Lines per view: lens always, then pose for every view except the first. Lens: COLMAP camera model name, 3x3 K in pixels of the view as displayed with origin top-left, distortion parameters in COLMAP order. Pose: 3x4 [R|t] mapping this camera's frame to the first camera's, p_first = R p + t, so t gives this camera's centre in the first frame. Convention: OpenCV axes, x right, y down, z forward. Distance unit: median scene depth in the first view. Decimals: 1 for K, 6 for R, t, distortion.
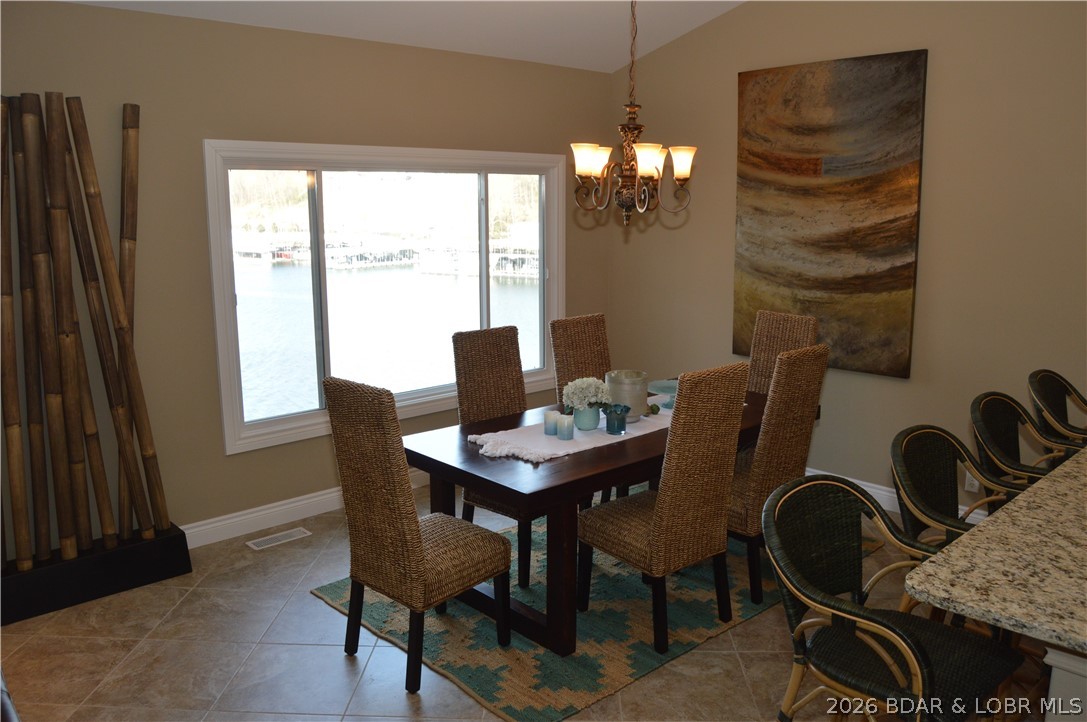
lens RADIAL K [[871.6, 0, 546.6], [0, 871.6, 363.2], [0, 0, 1]] dist [-0.089019, 0.037568]
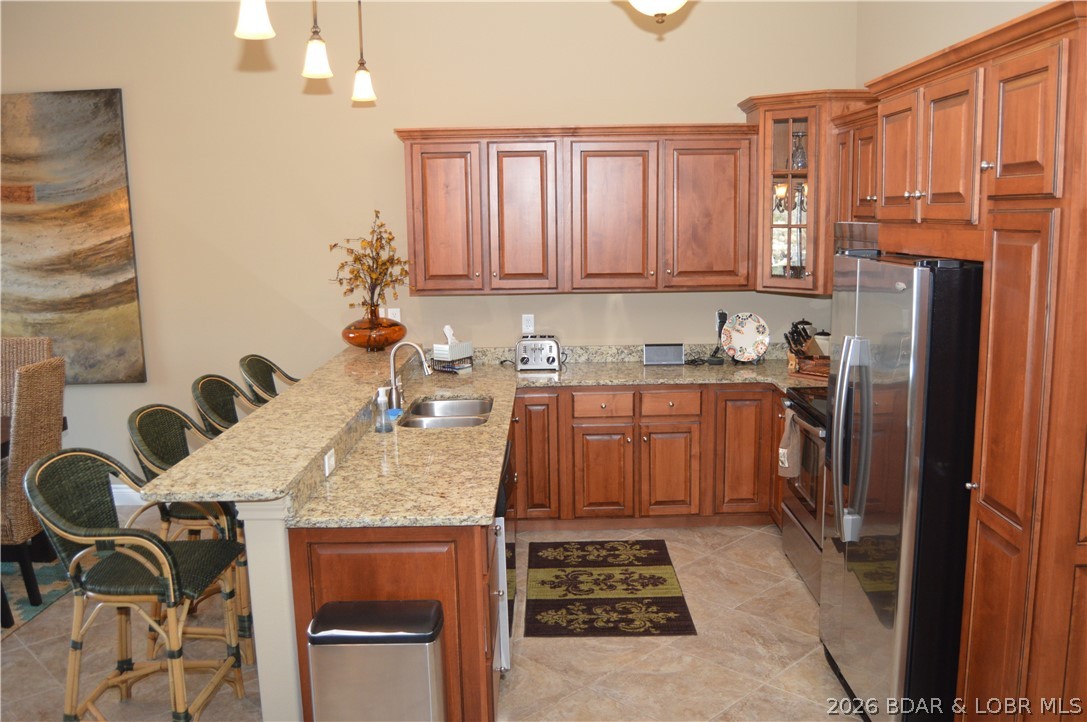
lens RADIAL K [[919.6, 0, 543.4], [0, 919.6, 357.7], [0, 0, 1]] dist [-0.096972, 0.034927]
pose [[0.688772, -0.126151, 0.713918, -0.053719], [0.151479, 0.988051, 0.028448, 0.031470], [-0.708976, 0.088549, 0.699651, -0.182499]]
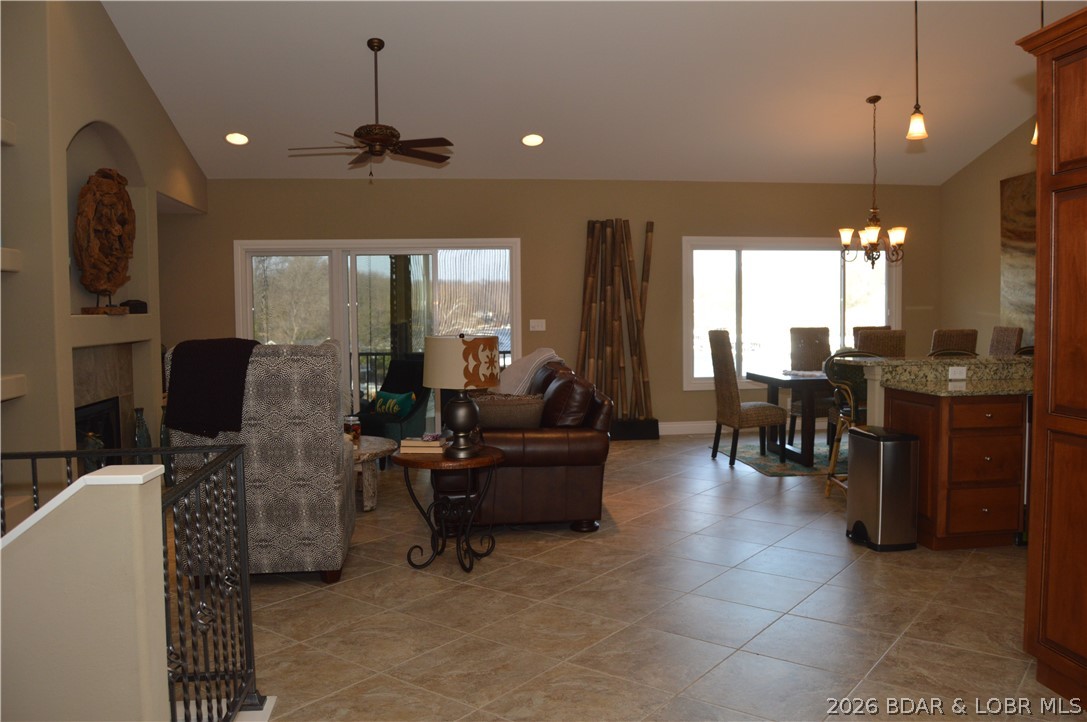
lens RADIAL K [[871.6, 0, 540.3], [0, 871.6, 357.4], [0, 0, 1]] dist [-0.089019, 0.037568]
pose [[0.790342, 0.029573, -0.611952, 0.585740], [-0.105923, 0.990389, -0.088939, 0.240284], [0.603440, 0.135112, 0.785878, -0.783734]]
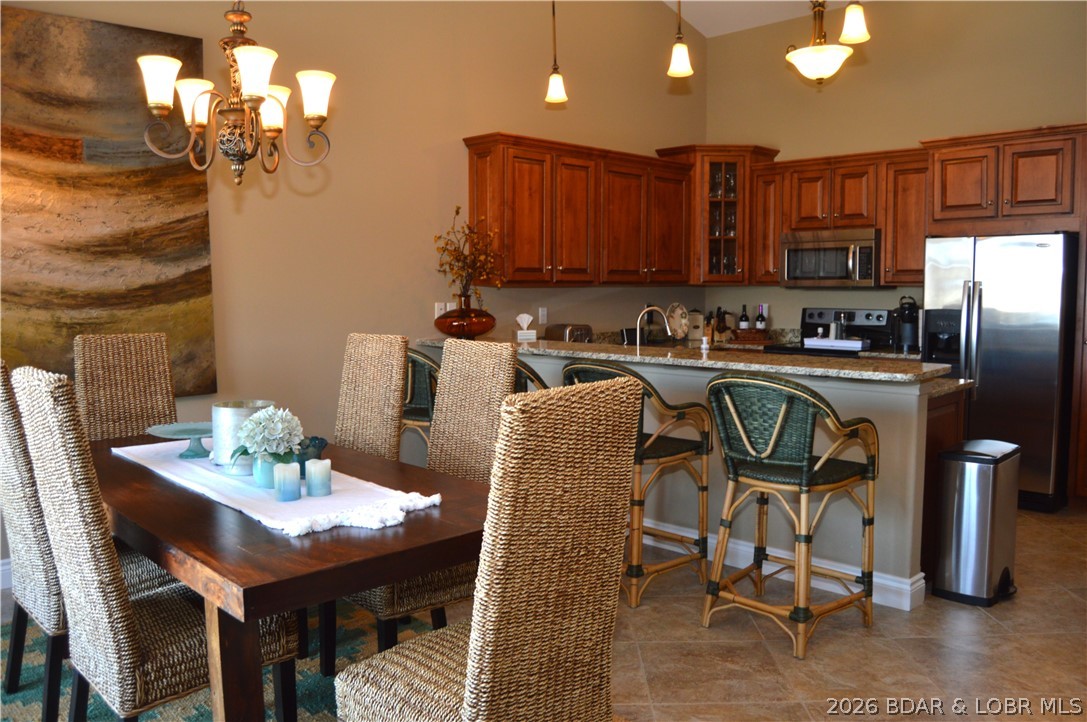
lens RADIAL K [[871.6, 0, 537.5], [0, 871.6, 359.7], [0, 0, 1]] dist [-0.089019, 0.037568]
pose [[-0.018254, -0.084849, 0.996227, -0.505045], [0.193085, 0.977337, 0.086779, -0.030946], [-0.981012, 0.193940, -0.001457, 0.671849]]
